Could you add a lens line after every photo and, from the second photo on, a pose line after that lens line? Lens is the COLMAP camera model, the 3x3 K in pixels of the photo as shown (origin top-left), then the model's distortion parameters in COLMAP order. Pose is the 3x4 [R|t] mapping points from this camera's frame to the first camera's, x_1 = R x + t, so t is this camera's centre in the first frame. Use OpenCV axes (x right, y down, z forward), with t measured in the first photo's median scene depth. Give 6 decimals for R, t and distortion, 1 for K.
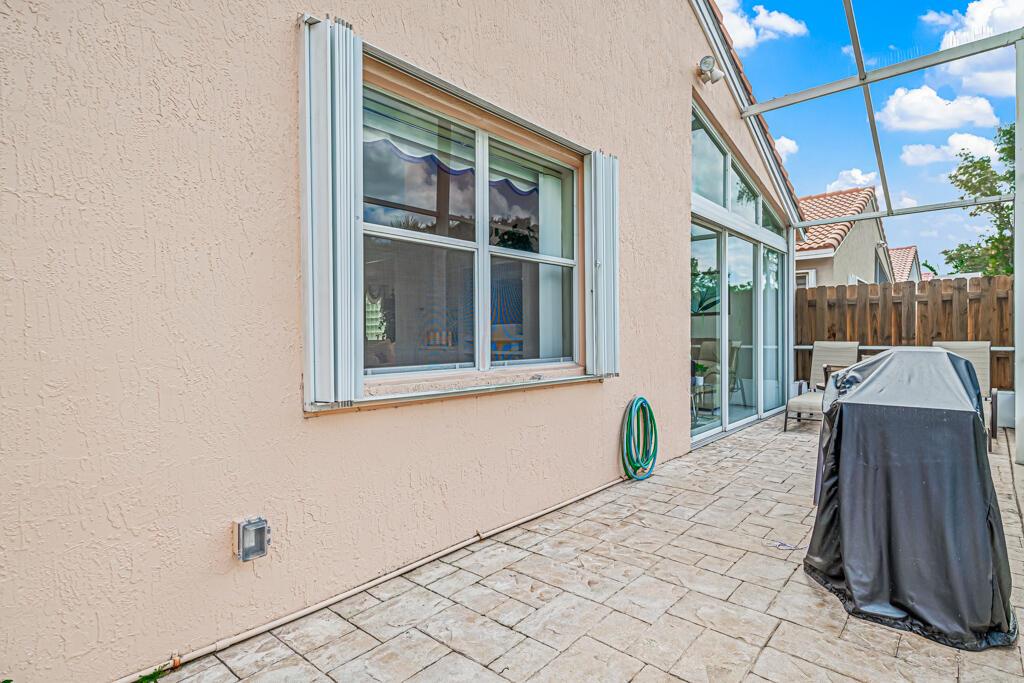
lens RADIAL K [[530.3, 0, 517.9], [0, 530.3, 347.0], [0, 0, 1]] dist [-0.003488, 0.000174]
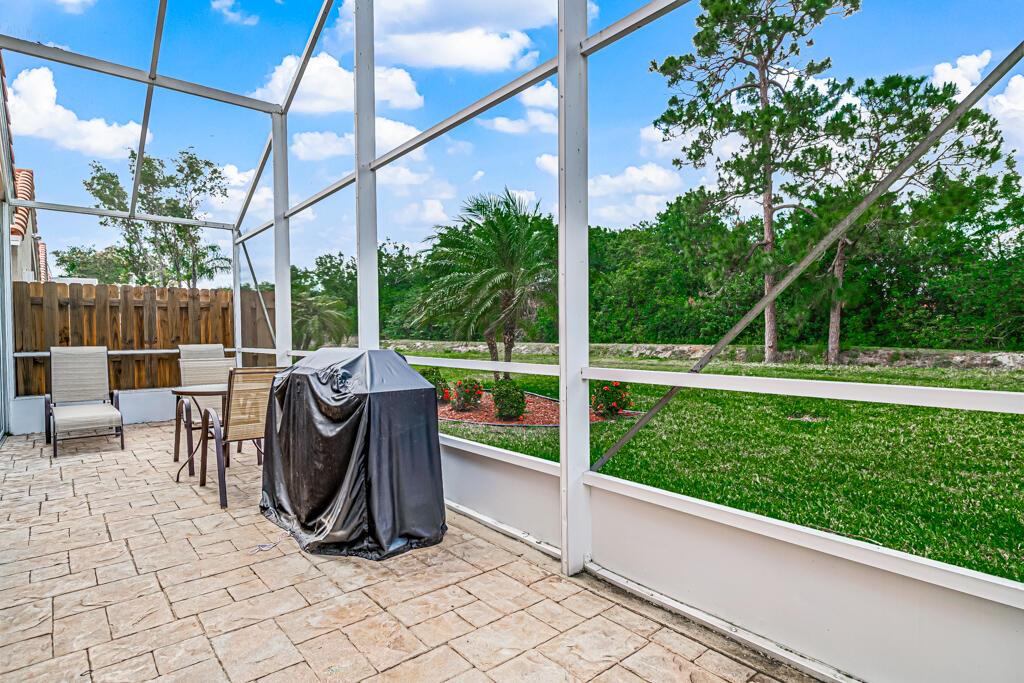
lens RADIAL K [[530.3, 0, 517.7], [0, 530.3, 335.6], [0, 0, 1]] dist [-0.003488, 0.000174]
pose [[0.125066, 0.004060, 0.992140, -0.329213], [0.025802, 0.999640, -0.007344, -0.005528], [-0.991813, 0.026518, 0.124916, 0.286607]]
